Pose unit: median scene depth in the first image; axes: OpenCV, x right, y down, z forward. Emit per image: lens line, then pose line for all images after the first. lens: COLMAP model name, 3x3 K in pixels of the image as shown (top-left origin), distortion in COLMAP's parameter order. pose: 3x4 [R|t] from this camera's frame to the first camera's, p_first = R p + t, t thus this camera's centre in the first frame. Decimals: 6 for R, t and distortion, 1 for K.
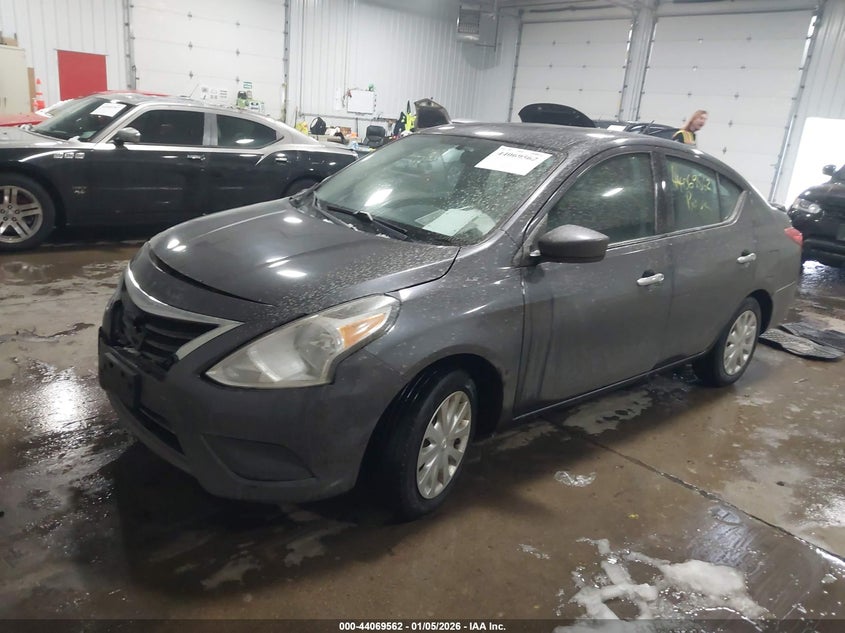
lens RADIAL K [[654.6, 0, 422.5], [0, 654.6, 316.5], [0, 0, 1]] dist [0.003210, 0.009222]
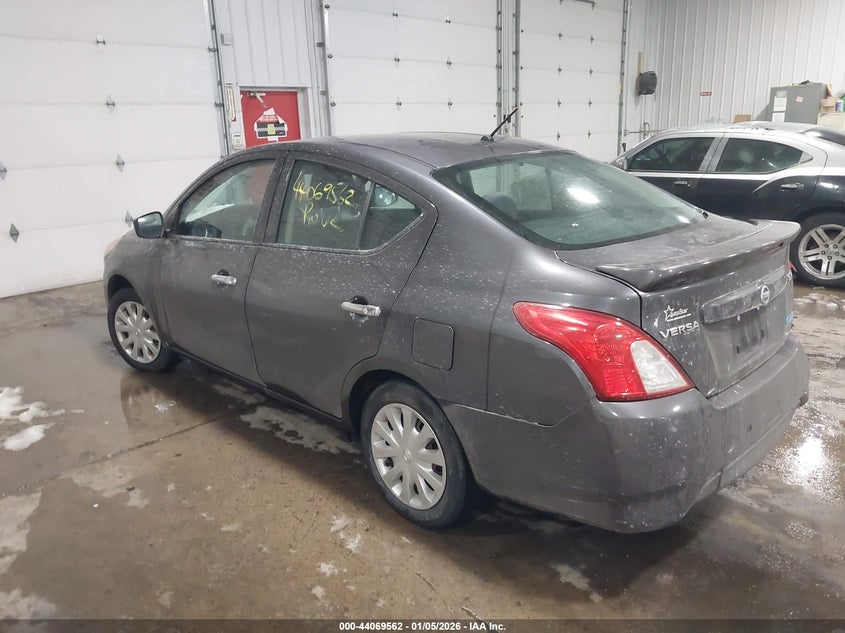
lens RADIAL K [[654.6, 0, 422.5], [0, 654.6, 316.5], [0, 0, 1]] dist [0.003210, 0.009222]
pose [[0.066807, 0.187878, -0.979918, 1.120192], [-0.250080, 0.953916, 0.165844, -0.201233], [0.965918, 0.233978, 0.110712, 0.964248]]
